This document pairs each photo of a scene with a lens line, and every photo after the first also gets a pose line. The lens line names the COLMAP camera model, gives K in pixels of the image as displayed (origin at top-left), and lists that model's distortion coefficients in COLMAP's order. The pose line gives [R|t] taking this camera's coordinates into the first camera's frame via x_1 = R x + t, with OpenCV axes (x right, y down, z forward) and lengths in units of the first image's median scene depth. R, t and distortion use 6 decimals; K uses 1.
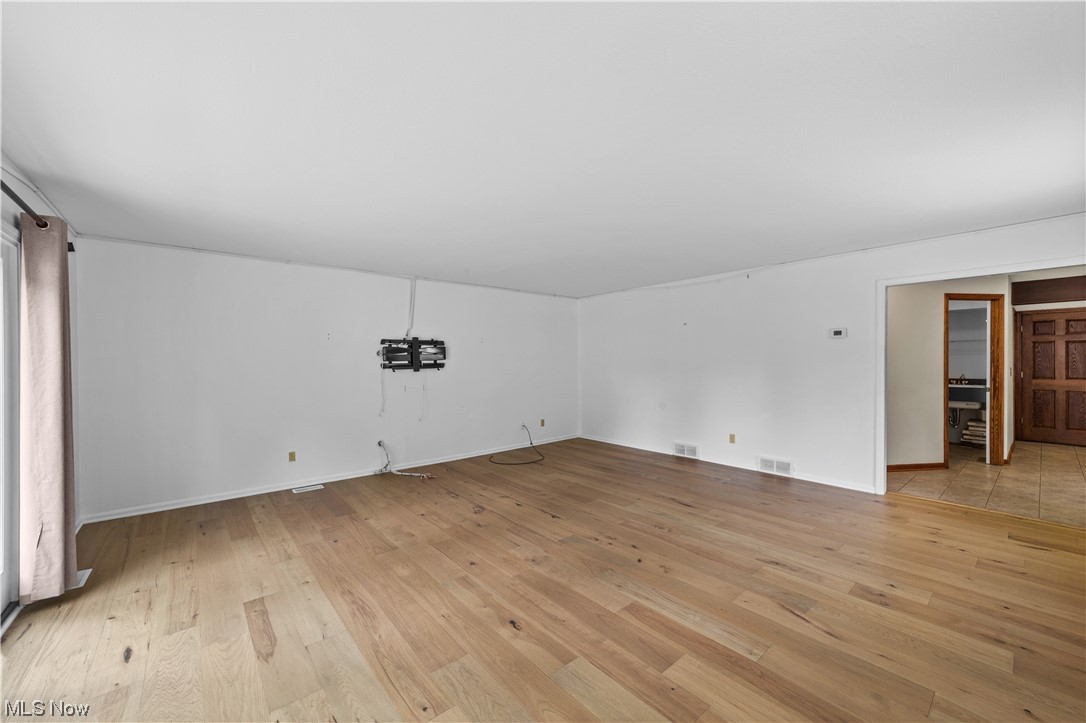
lens RADIAL K [[417.1, 0, 546.0], [0, 417.1, 363.6], [0, 0, 1]] dist [-0.018275, 0.007961]
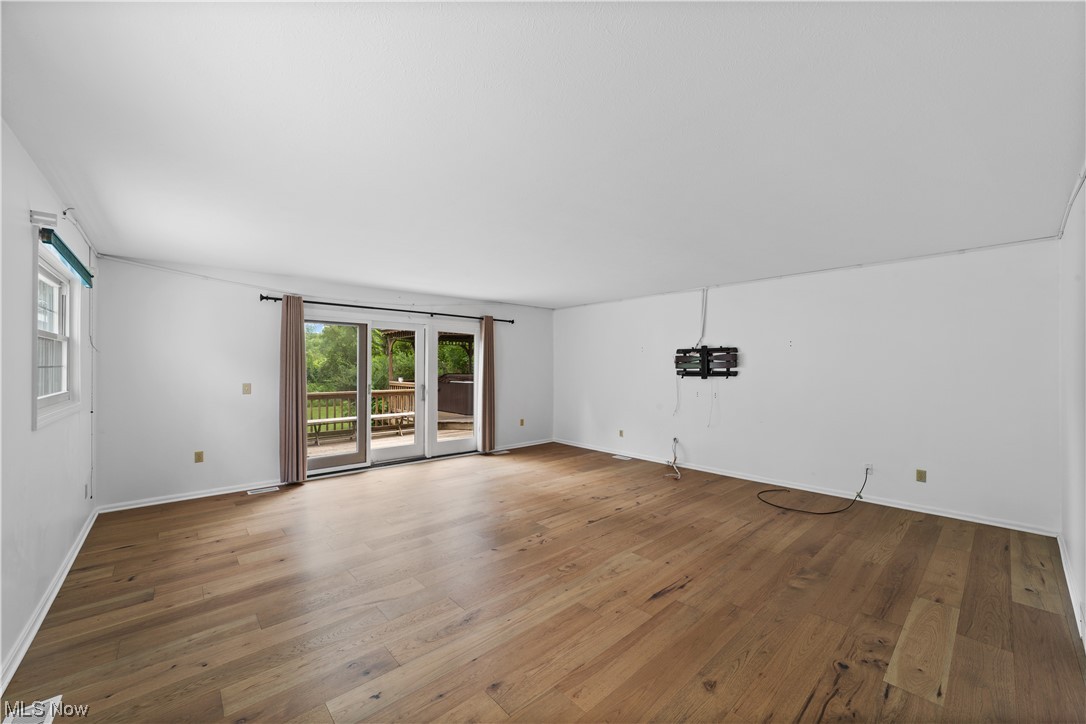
lens RADIAL K [[417.1, 0, 546.0], [0, 417.1, 364.1], [0, 0, 1]] dist [-0.018275, 0.007961]
pose [[0.035664, 0.000283, -0.999364, 0.900951], [-0.007271, 0.999974, 0.000024, -0.018813], [0.999337, 0.007265, 0.035665, 0.730337]]
